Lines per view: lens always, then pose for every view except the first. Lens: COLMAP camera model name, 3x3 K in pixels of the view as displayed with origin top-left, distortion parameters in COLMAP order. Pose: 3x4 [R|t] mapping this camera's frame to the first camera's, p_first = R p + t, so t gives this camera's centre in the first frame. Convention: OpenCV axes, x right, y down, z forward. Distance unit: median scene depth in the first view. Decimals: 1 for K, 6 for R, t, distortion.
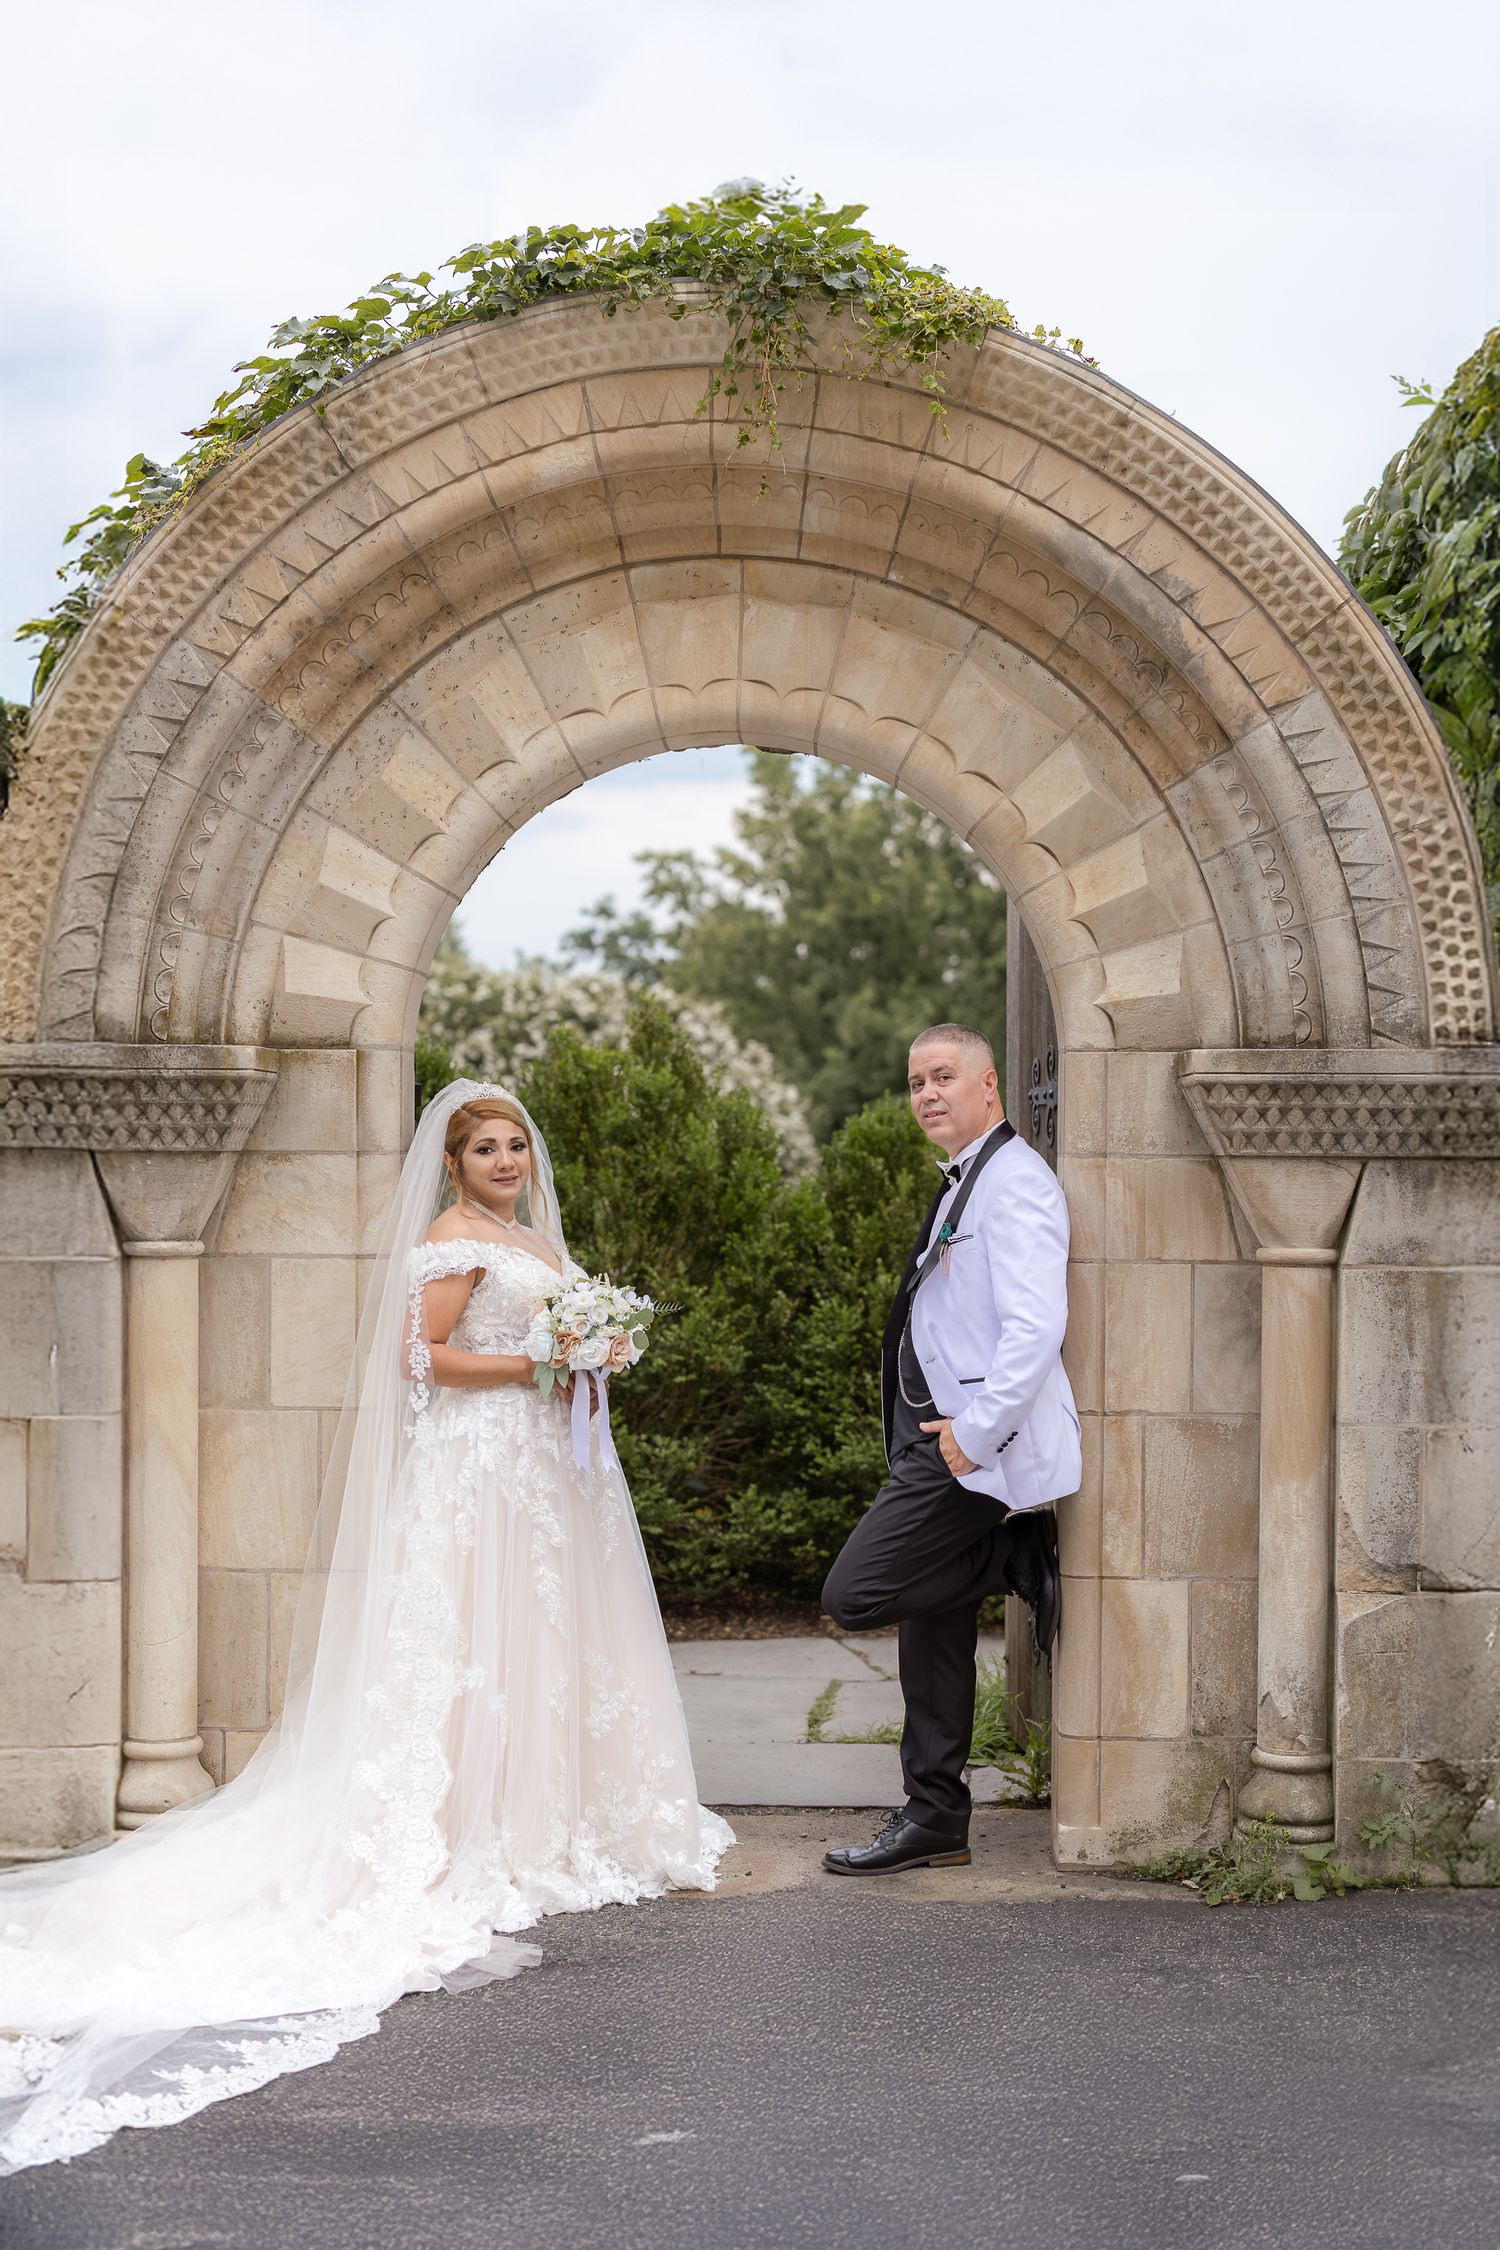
lens RADIAL K [[3146.3, 0, 750.2], [0, 3146.3, 1124.3], [0, 0, 1]] dist [0.008255, 0.000000]
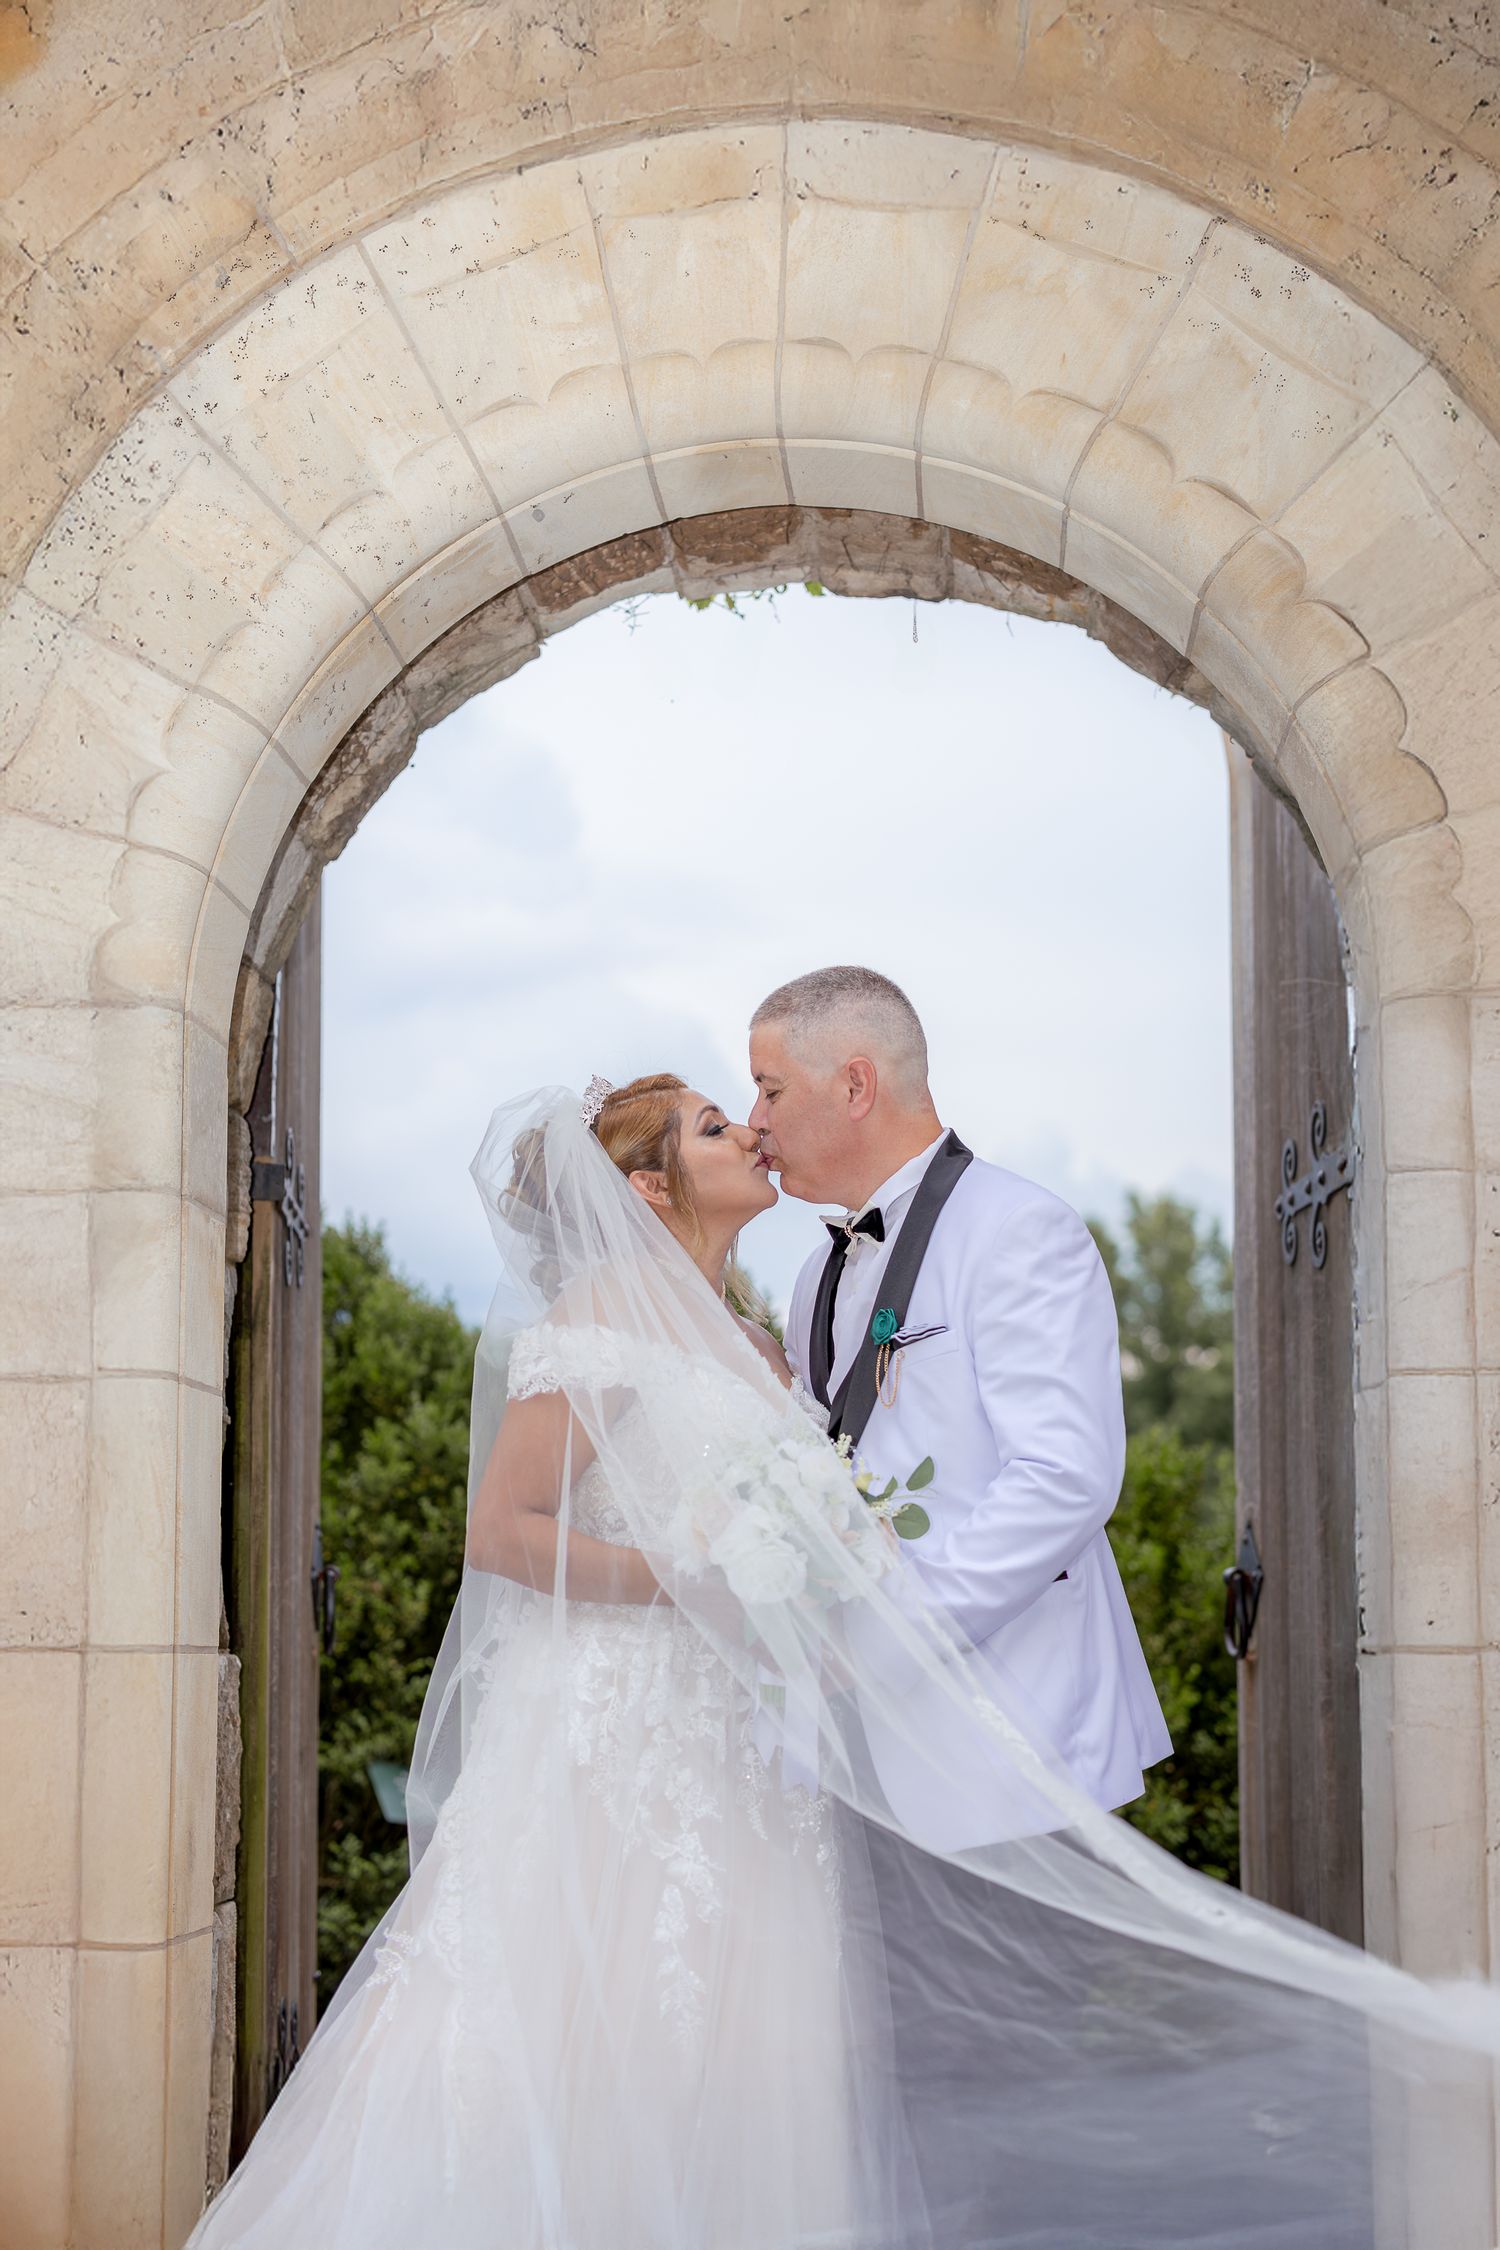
lens RADIAL K [[3146.3, 0, 749.4], [0, 3146.3, 1127.8], [0, 0, 1]] dist [0.008255, 0.000000]
pose [[0.999917, -0.005972, -0.011452, -0.003430], [0.004938, 0.996083, -0.088285, 0.048063], [0.011935, 0.088222, 0.996029, 0.448667]]
